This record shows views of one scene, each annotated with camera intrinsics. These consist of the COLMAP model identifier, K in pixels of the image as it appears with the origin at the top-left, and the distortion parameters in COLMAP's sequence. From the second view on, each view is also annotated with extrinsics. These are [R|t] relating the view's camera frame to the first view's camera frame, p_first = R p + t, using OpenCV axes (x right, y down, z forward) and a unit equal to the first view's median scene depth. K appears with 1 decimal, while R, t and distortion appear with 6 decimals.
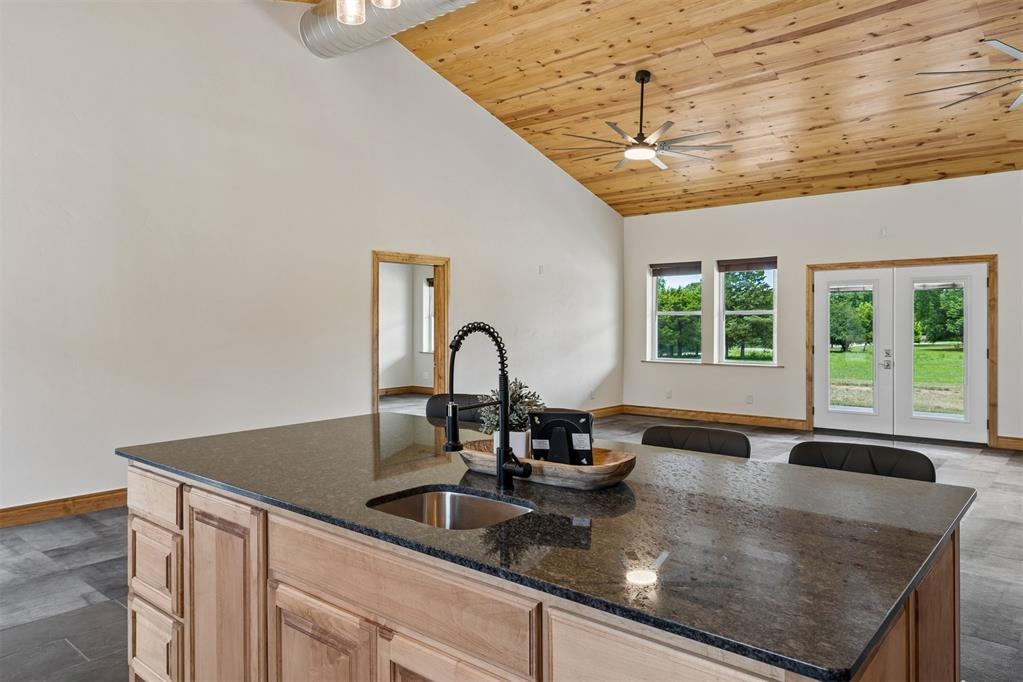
lens RADIAL K [[692.7, 0, 508.9], [0, 692.7, 326.2], [0, 0, 1]] dist [0.017257, -0.004134]
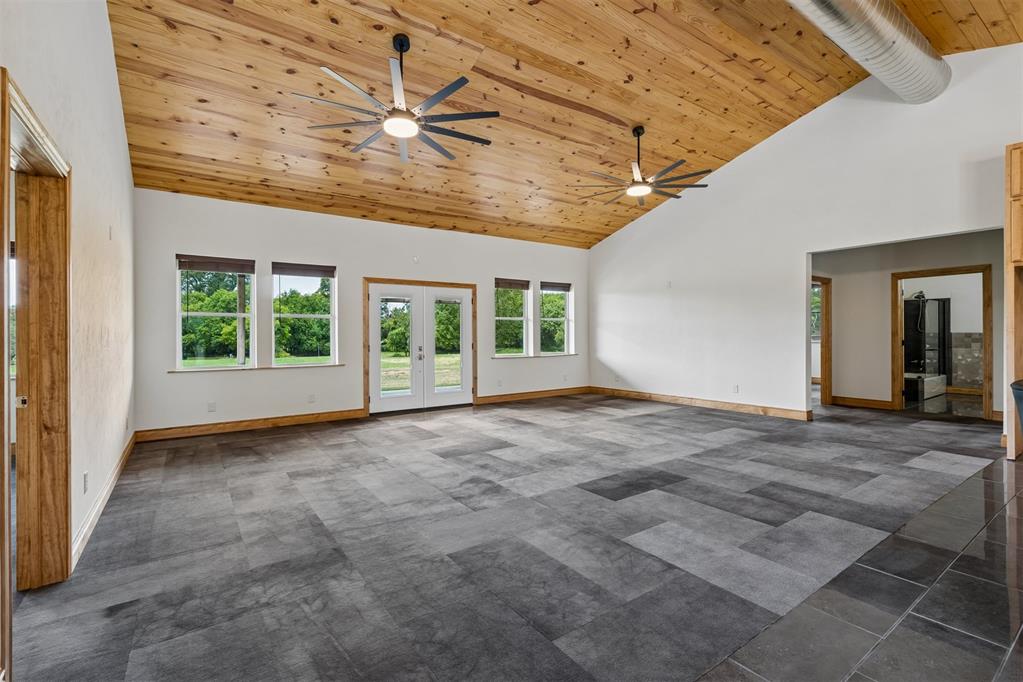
lens RADIAL K [[464.4, 0, 511.6], [0, 464.4, 334.7], [0, 0, 1]] dist [-0.000296, 0.002870]
pose [[0.246921, 0.001229, 0.969035, -0.309438], [0.011094, 0.999930, -0.004095, 0.018117], [-0.968972, 0.011761, 0.246890, 0.633410]]
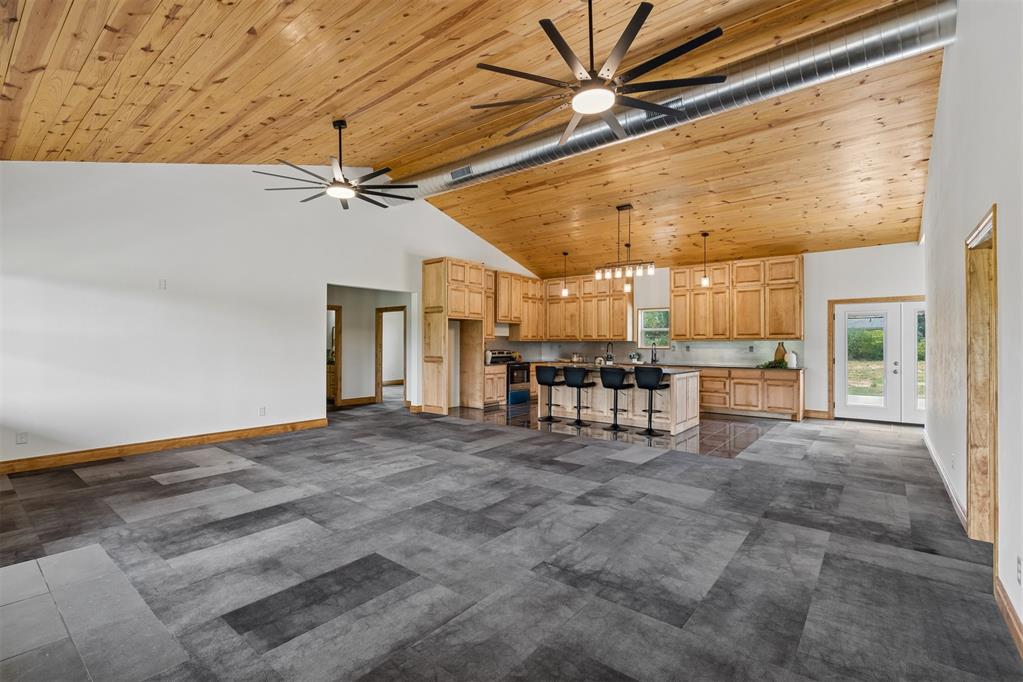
lens RADIAL K [[464.4, 0, 513.9], [0, 464.4, 340.6], [0, 0, 1]] dist [-0.000296, 0.002870]
pose [[-0.999271, -0.000712, -0.038169, 0.253198], [-0.000677, 0.999999, -0.000936, -0.003464], [0.038170, -0.000910, -0.999271, 1.293492]]
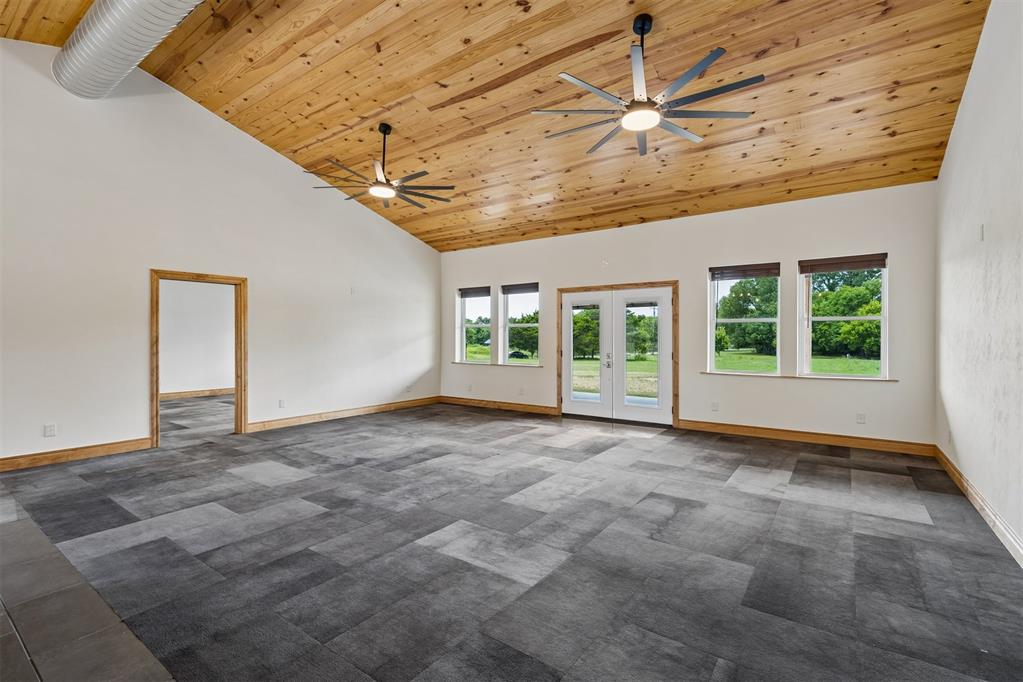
lens RADIAL K [[464.4, 0, 511.7], [0, 464.4, 335.4], [0, 0, 1]] dist [-0.000296, 0.002870]
pose [[0.996697, 0.001888, 0.081194, 0.306886], [-0.001392, 0.999980, -0.006171, 0.006156], [-0.081204, 0.006037, 0.996679, 0.153590]]
